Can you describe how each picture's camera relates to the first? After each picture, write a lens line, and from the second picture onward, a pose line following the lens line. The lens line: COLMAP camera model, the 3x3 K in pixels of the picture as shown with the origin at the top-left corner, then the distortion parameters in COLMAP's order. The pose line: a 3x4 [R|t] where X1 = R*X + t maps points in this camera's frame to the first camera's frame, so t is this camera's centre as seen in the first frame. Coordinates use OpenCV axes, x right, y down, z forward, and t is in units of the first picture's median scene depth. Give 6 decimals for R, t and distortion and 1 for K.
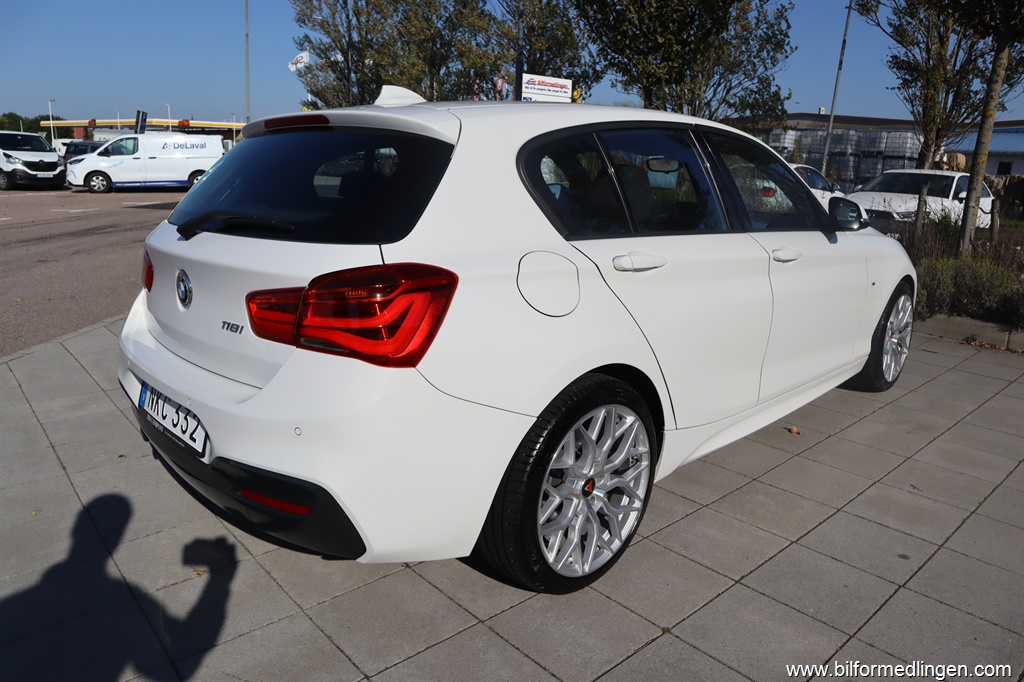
lens RADIAL K [[714.0, 0, 508.0], [0, 714.0, 342.0], [0, 0, 1]] dist [-0.120695, 0.069340]
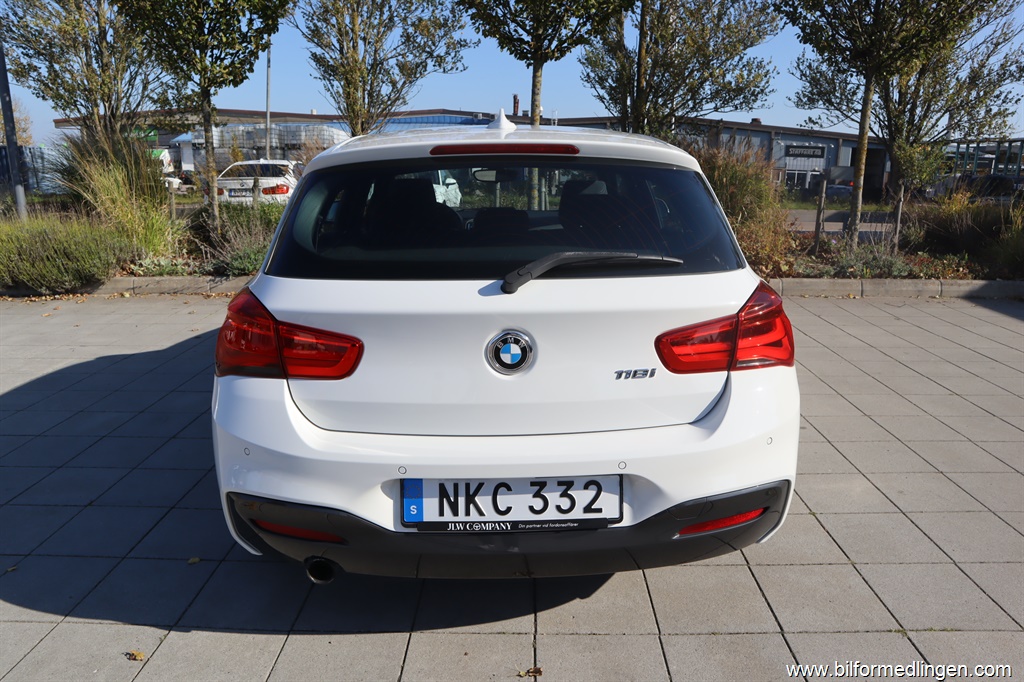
lens RADIAL K [[714.0, 0, 508.0], [0, 714.0, 342.0], [0, 0, 1]] dist [-0.120695, 0.069340]
pose [[0.678479, -0.203013, 0.706012, -0.095986], [0.196409, 0.976201, 0.091955, -0.015041], [-0.707877, 0.076277, 0.702205, 0.036592]]
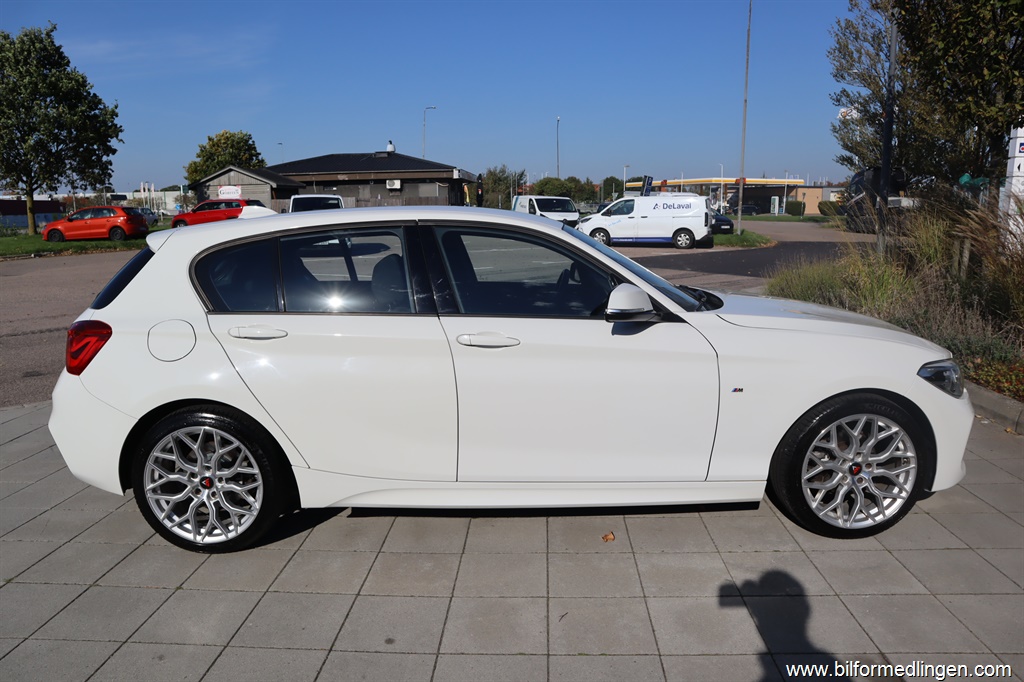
lens RADIAL K [[714.0, 0, 508.0], [0, 714.0, 342.0], [0, 0, 1]] dist [-0.120695, 0.069340]
pose [[0.718865, 0.095386, -0.688574, 0.140944], [-0.146507, 0.989081, -0.015937, -0.013775], [0.679536, 0.112337, 0.724991, 0.032924]]
